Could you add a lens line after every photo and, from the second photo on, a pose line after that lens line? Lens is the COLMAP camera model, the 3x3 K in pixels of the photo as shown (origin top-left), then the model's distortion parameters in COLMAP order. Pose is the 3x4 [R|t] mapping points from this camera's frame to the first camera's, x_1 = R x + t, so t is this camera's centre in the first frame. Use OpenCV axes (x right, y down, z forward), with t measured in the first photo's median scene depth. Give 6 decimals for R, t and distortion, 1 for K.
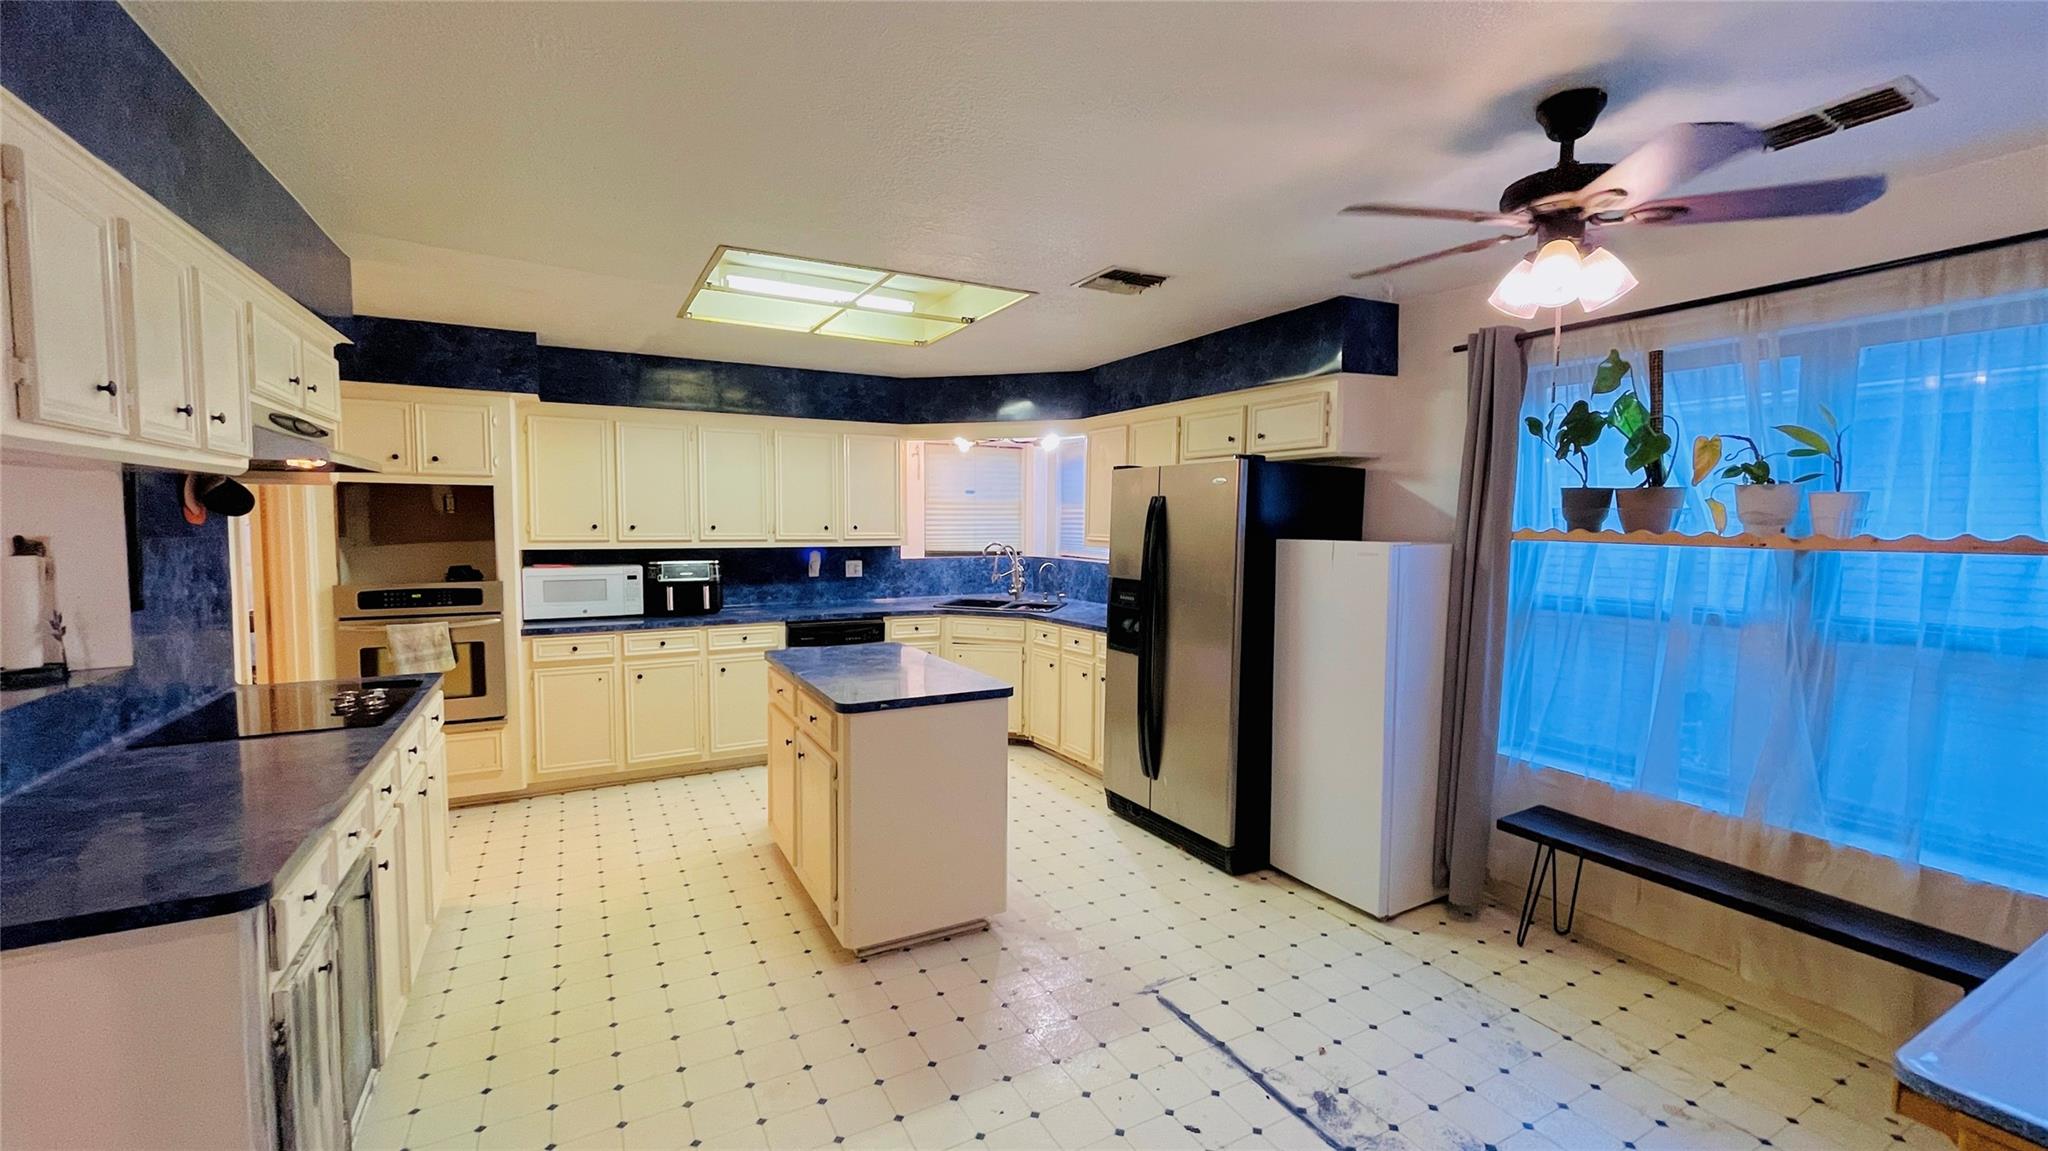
lens RADIAL K [[823.6, 0, 1024.5], [0, 823.6, 577.2], [0, 0, 1]] dist [-0.010038, 0.003250]
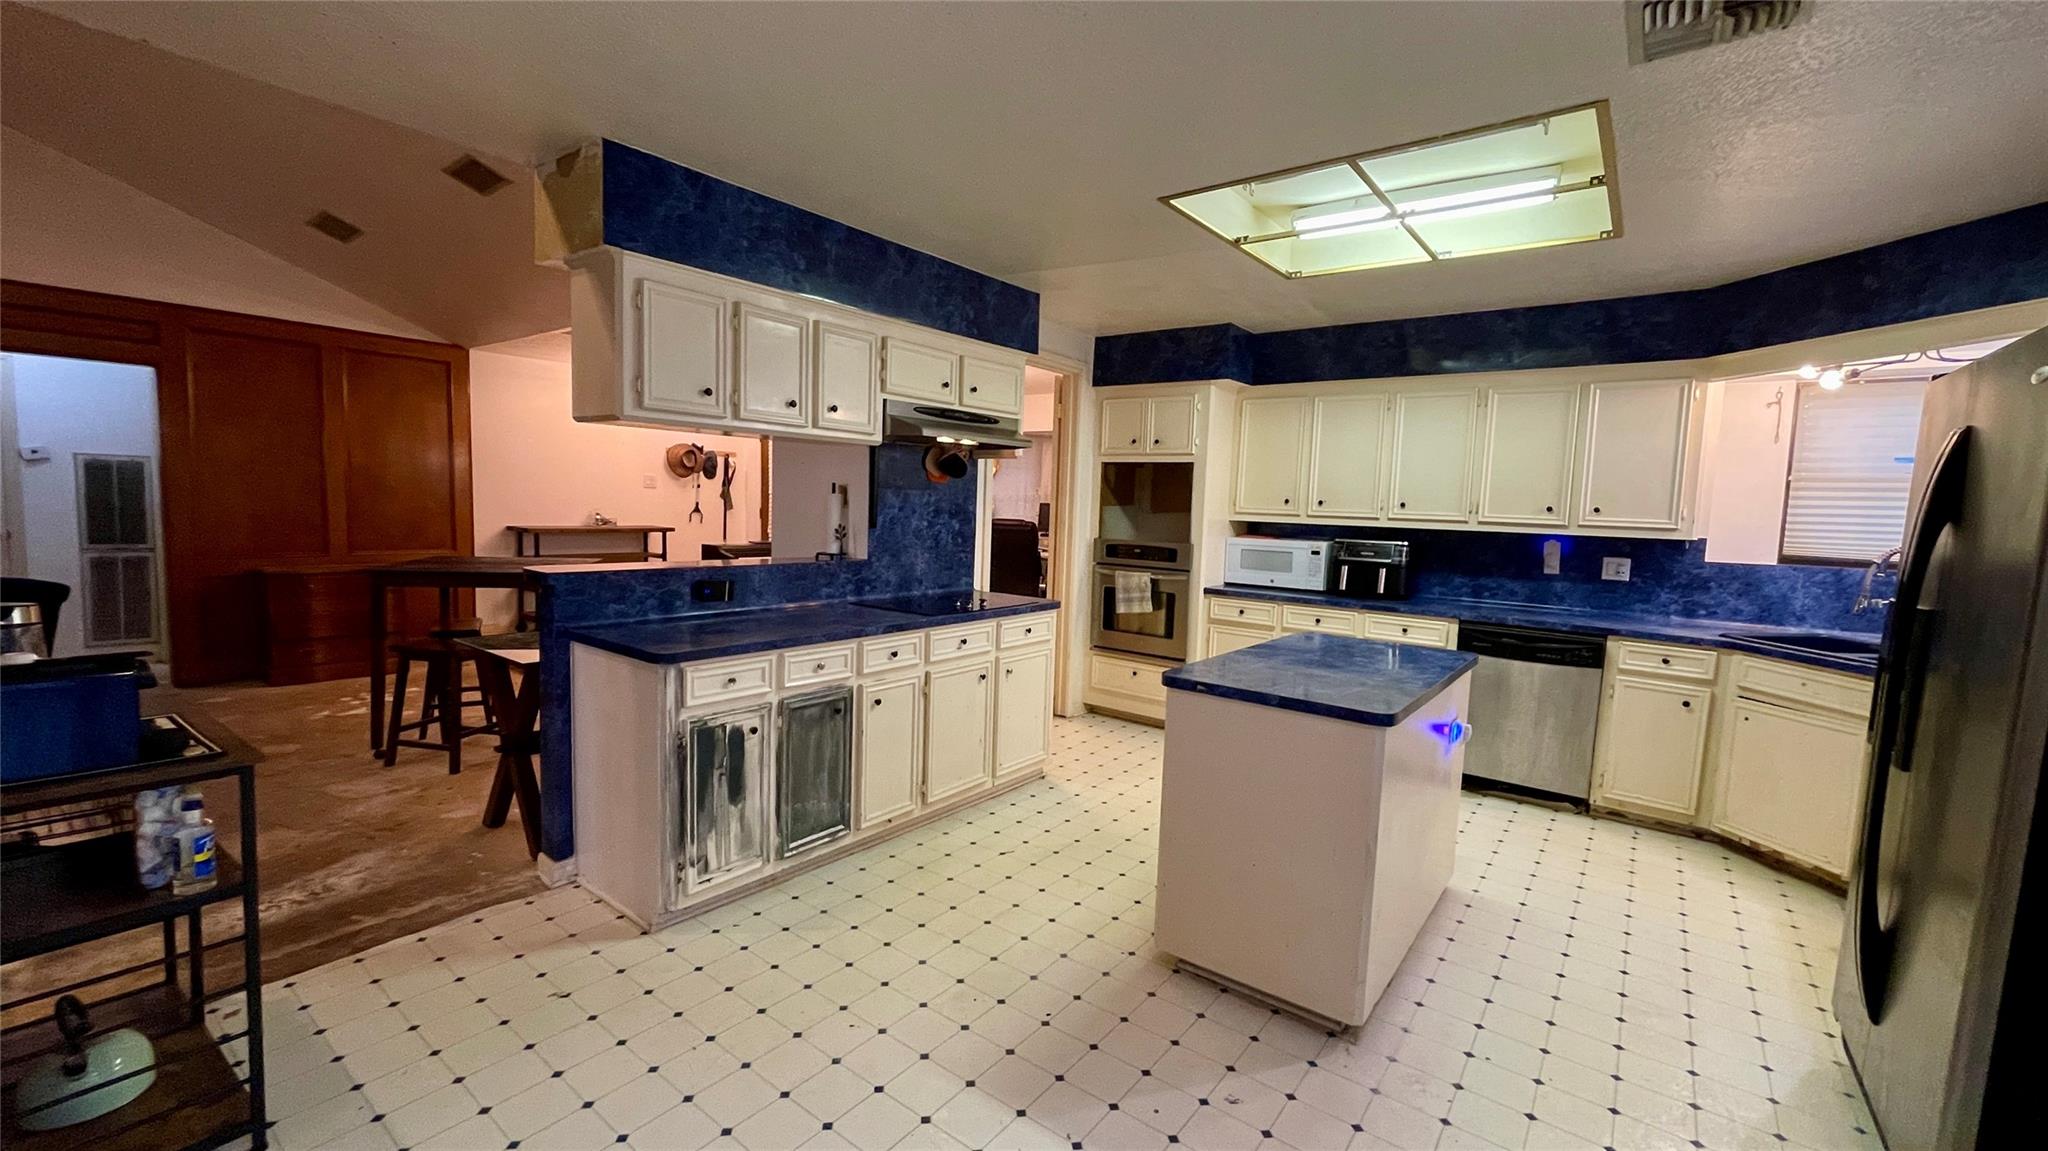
lens RADIAL K [[823.6, 0, 1017.5], [0, 823.6, 573.6], [0, 0, 1]] dist [-0.010038, 0.003250]
pose [[0.393770, 0.086002, -0.915177, 0.299250], [-0.095022, 0.994088, 0.052533, 0.007339], [0.914284, 0.066276, 0.399614, 0.273741]]
